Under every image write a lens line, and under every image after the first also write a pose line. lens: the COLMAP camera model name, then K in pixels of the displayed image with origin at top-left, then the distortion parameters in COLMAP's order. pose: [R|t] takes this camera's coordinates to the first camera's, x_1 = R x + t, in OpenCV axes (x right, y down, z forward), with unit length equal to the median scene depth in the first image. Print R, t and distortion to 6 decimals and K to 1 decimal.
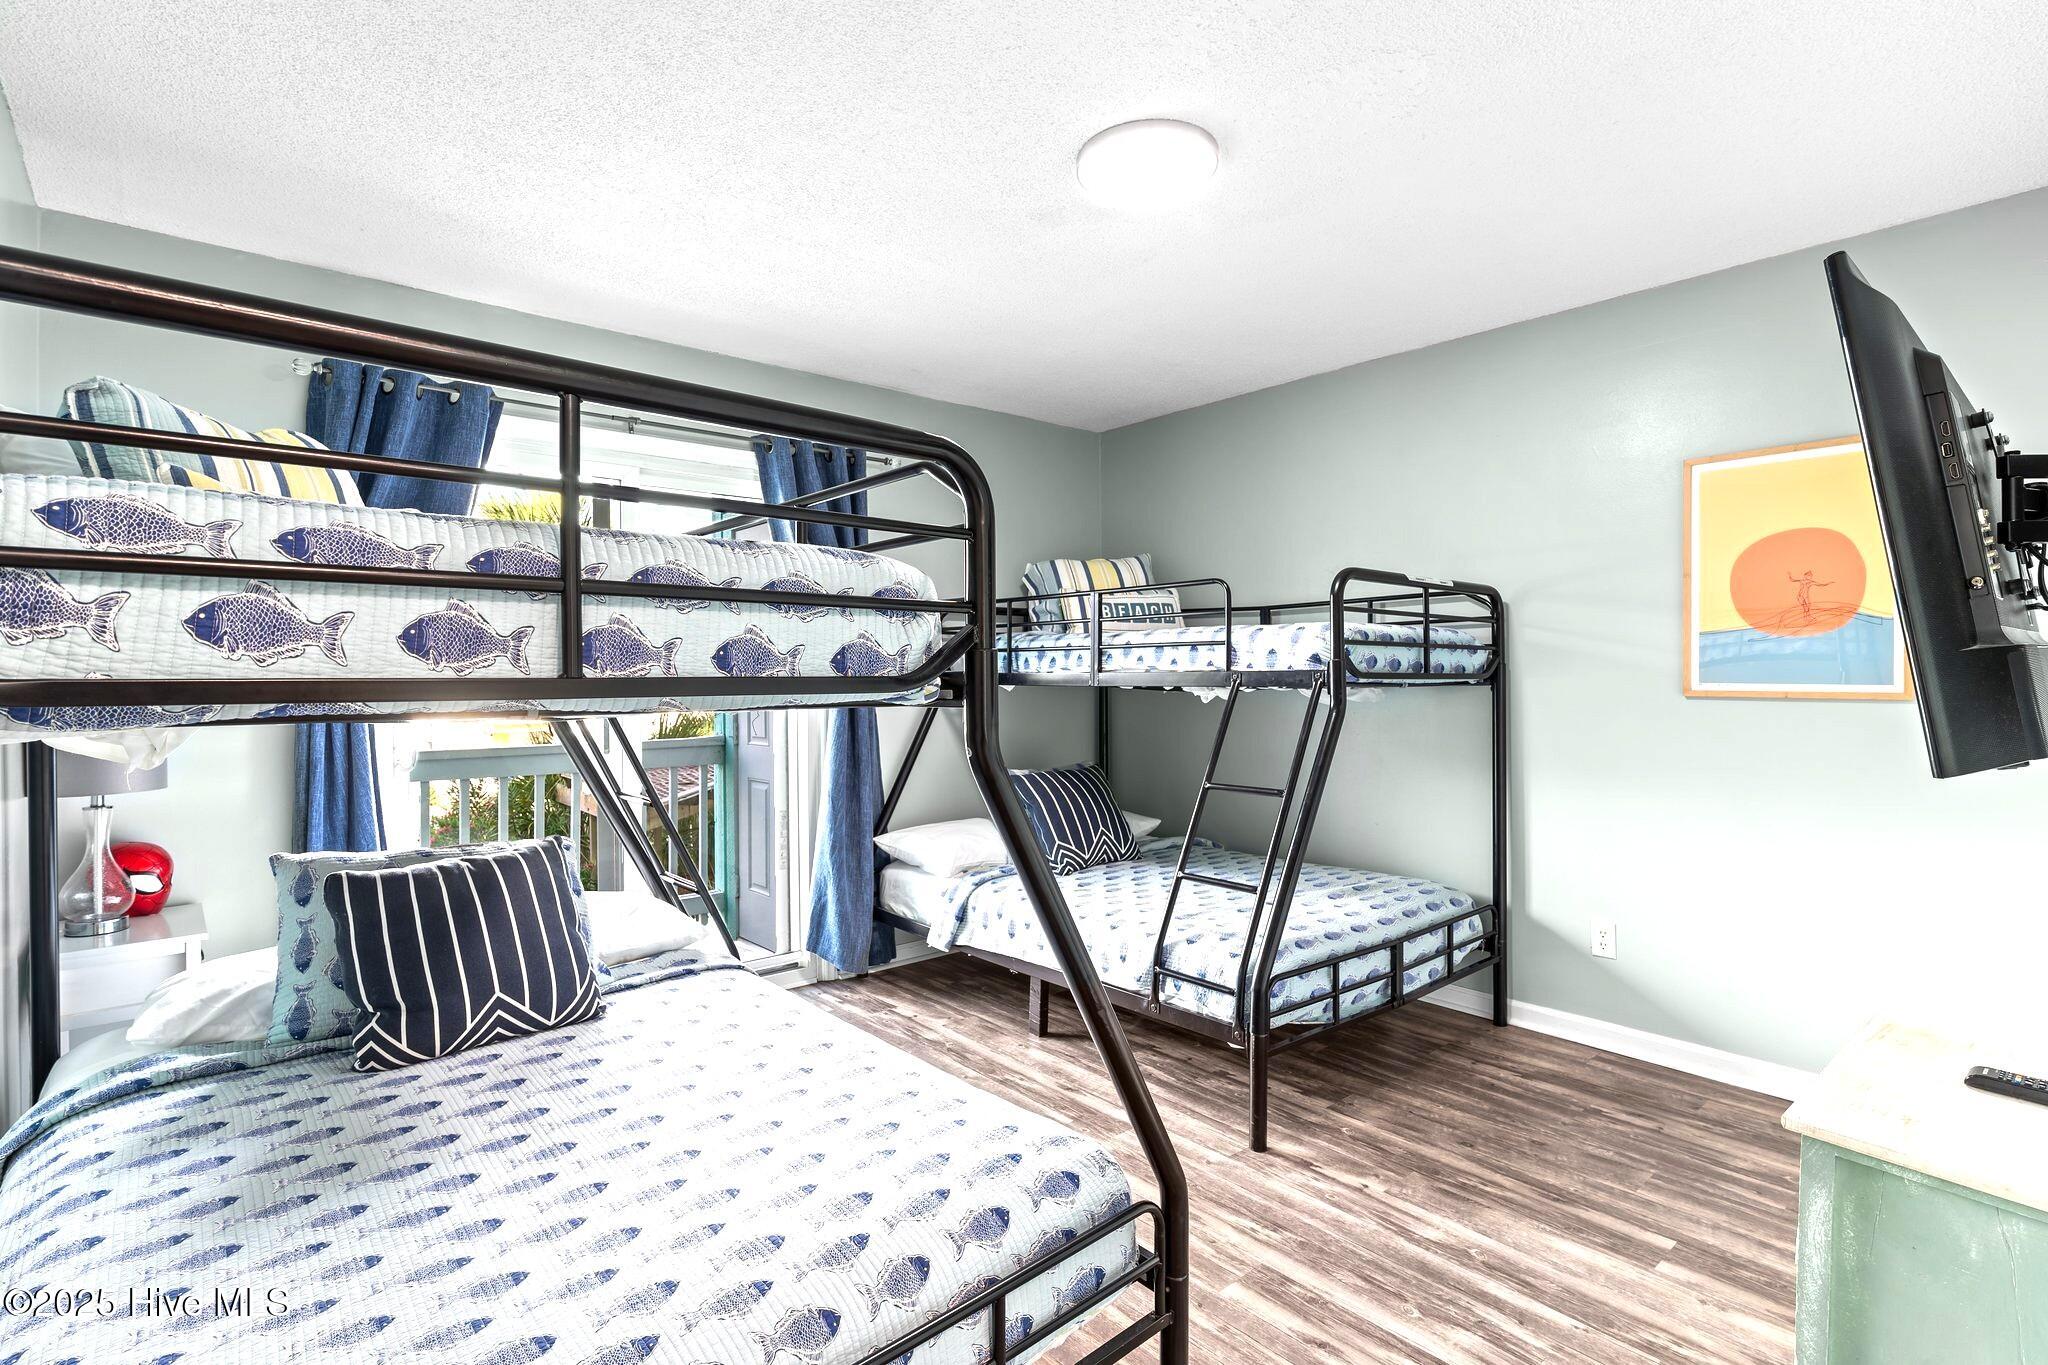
lens RADIAL K [[985.3, 0, 1022.1], [0, 985.3, 680.2], [0, 0, 1]] dist [0.004167, -0.001583]
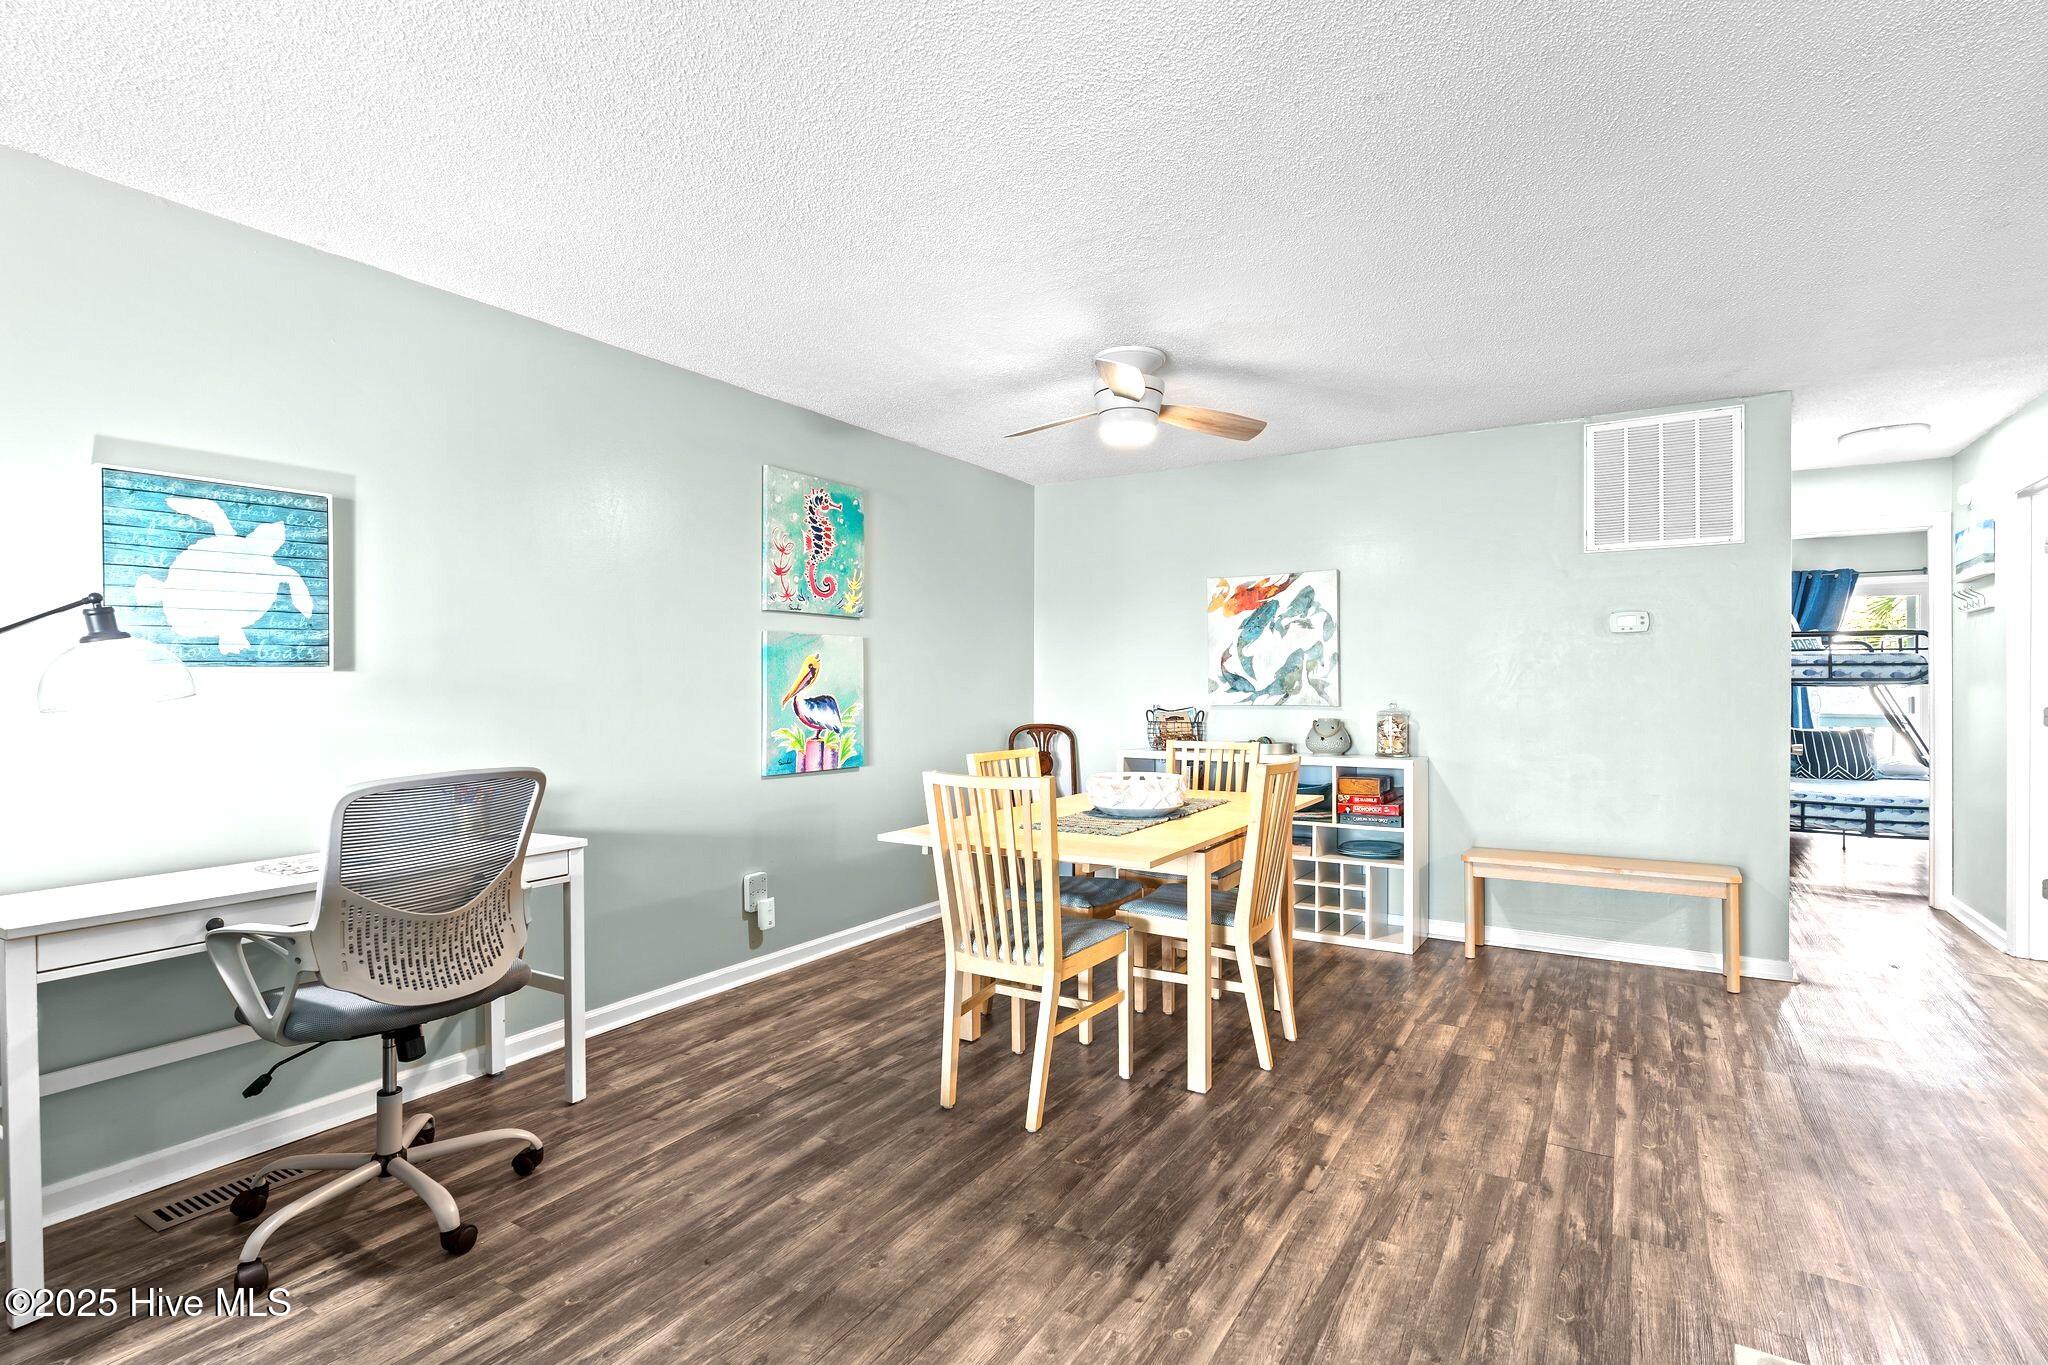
lens RADIAL K [[985.3, 0, 1011.9], [0, 985.3, 681.1], [0, 0, 1]] dist [0.004167, -0.001583]
pose [[0.299596, 0.000732, -0.954066, 2.563144], [-0.004771, 0.999988, -0.000731, 0.029578], [0.954054, 0.004771, 0.299596, -3.784130]]
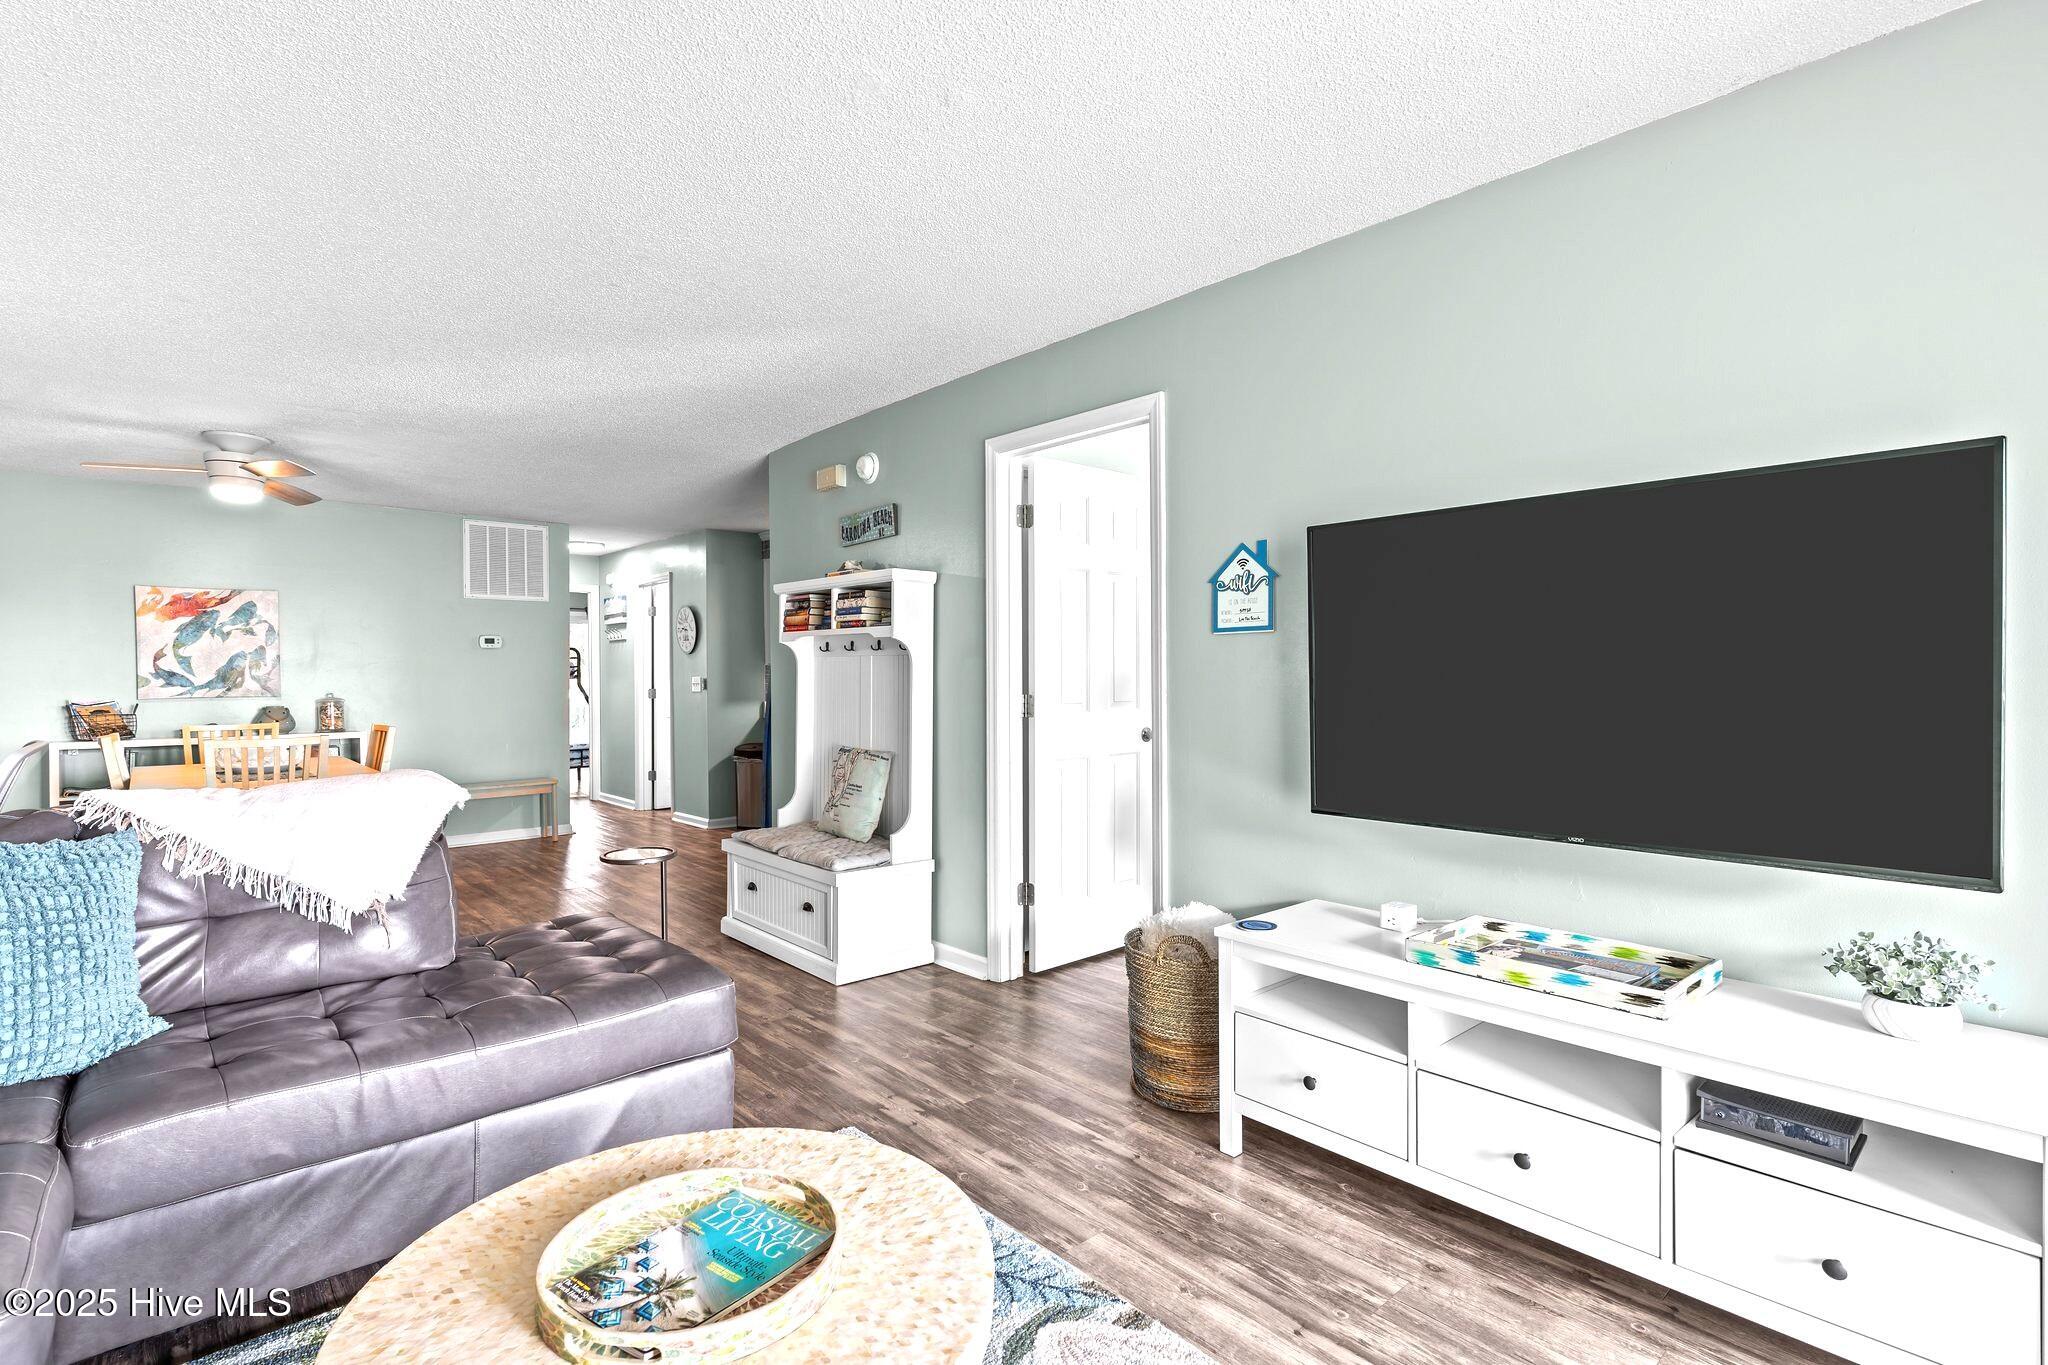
lens RADIAL K [[985.3, 0, 1014.5], [0, 985.3, 683.9], [0, 0, 1]] dist [0.004167, -0.001583]
pose [[0.999890, -0.004008, 0.014265, 2.848209], [0.003991, 0.999991, 0.001253, 0.057396], [-0.014270, -0.001196, 0.999897, -5.965168]]
